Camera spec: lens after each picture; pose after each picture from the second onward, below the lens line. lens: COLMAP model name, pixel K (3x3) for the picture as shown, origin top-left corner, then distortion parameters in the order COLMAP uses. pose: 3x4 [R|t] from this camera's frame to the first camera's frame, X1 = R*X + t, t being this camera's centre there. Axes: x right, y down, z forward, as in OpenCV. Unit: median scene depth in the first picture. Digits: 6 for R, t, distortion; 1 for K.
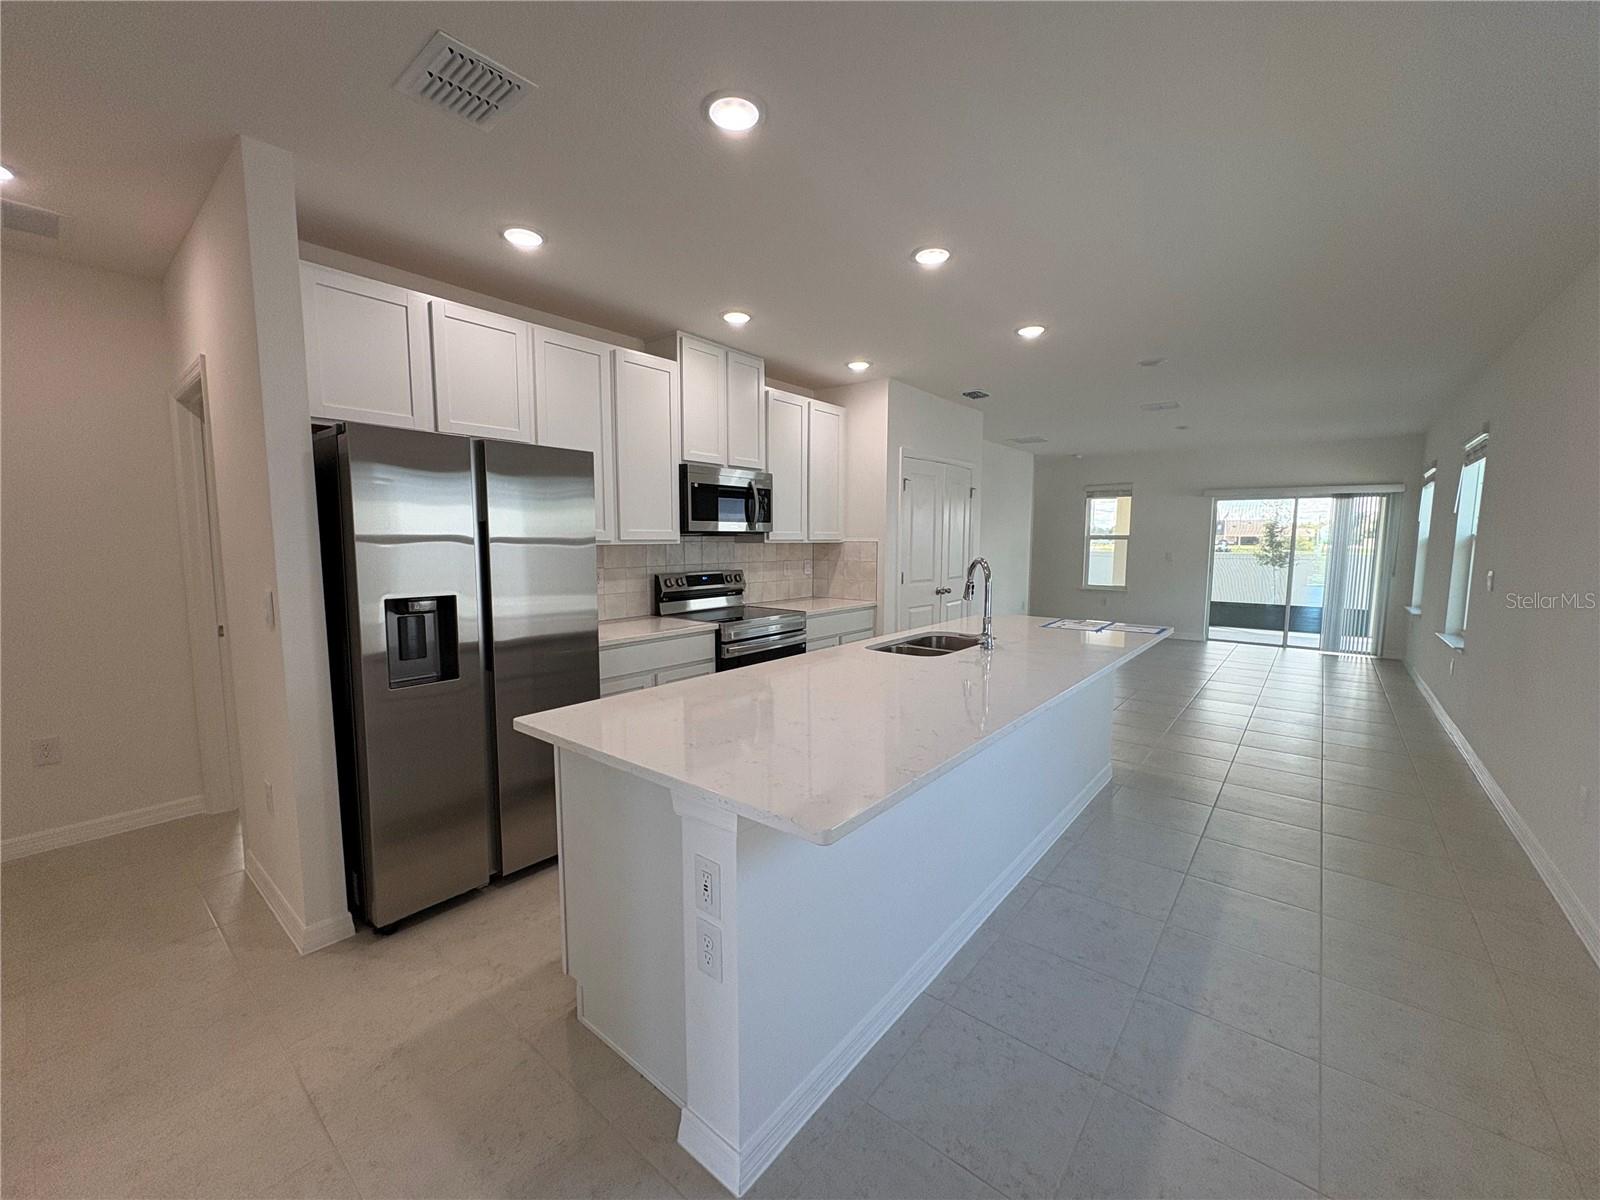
lens RADIAL K [[639.5, 0, 796.7], [0, 639.5, 599.6], [0, 0, 1]] dist [0.017390, 0.000050]
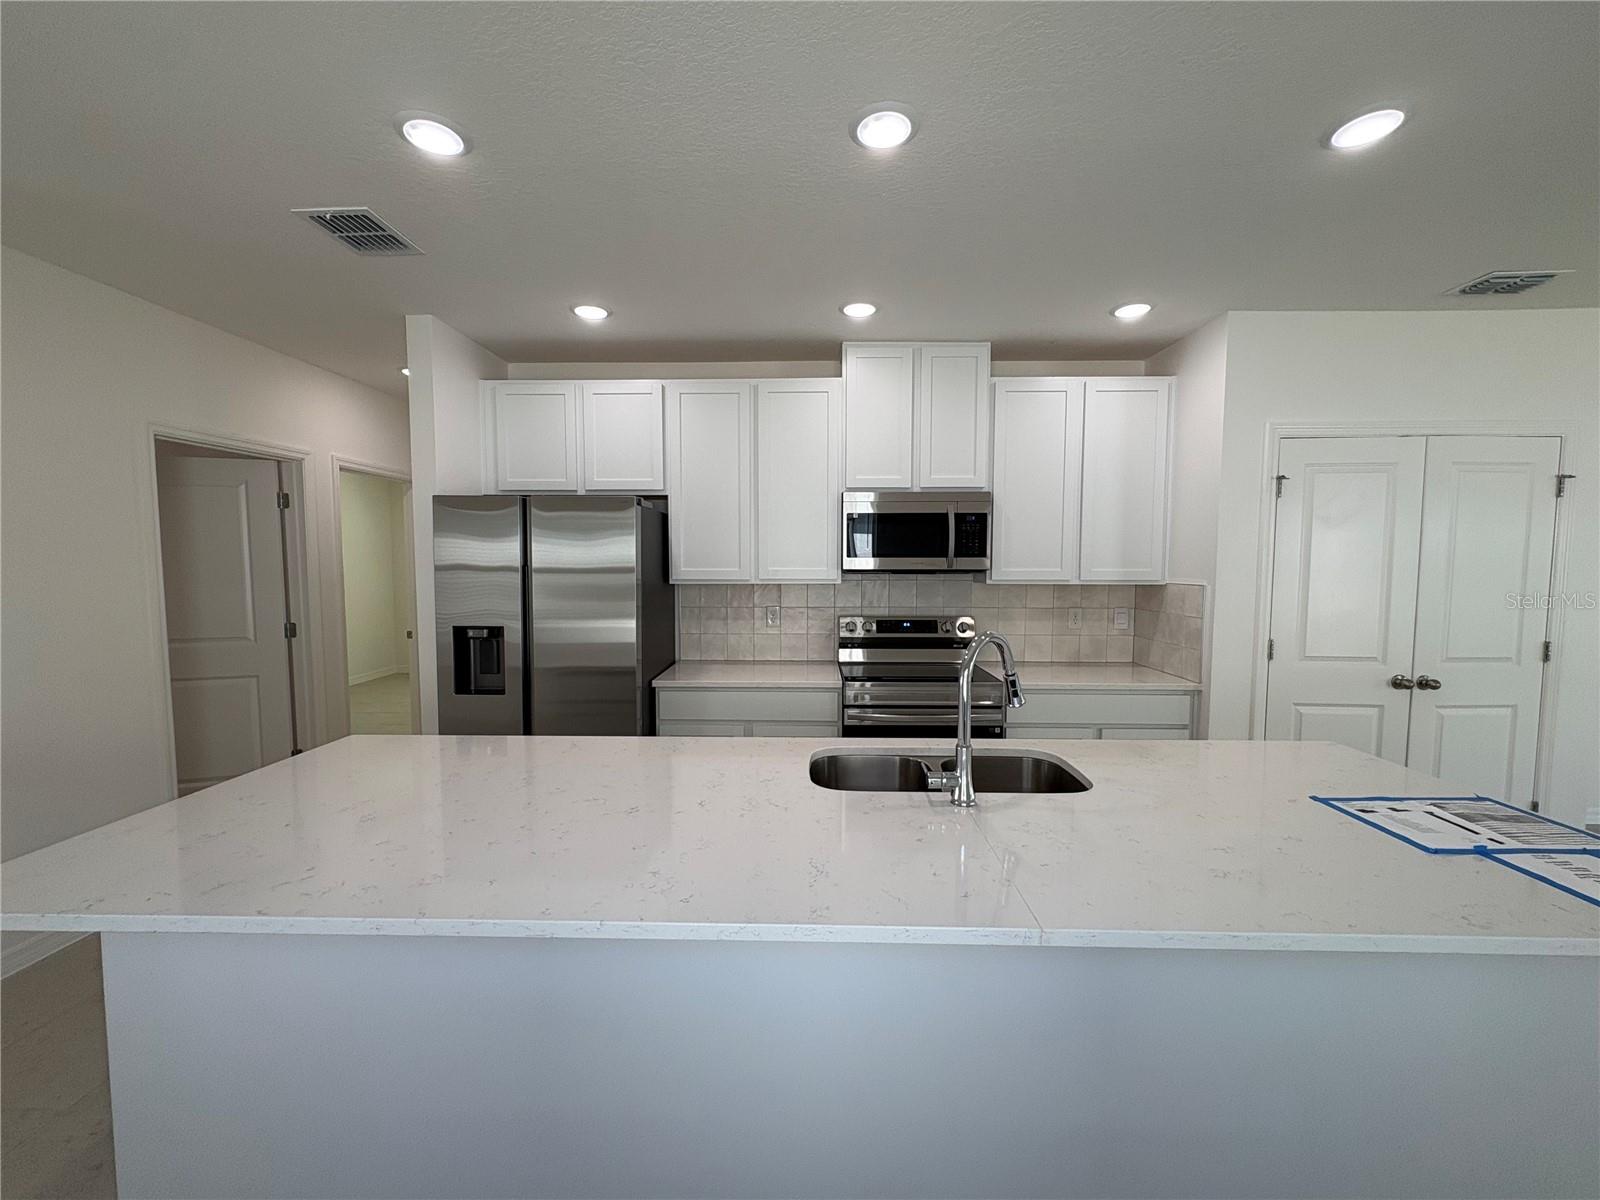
lens RADIAL K [[582.5, 0, 806.3], [0, 582.5, 605.3], [0, 0, 1]] dist [-0.000063, 0.000065]
pose [[0.616949, 0.046440, -0.785632, 0.362182], [-0.078983, 0.996871, -0.003097, -0.044522], [0.783030, 0.063962, 0.618687, 0.411839]]
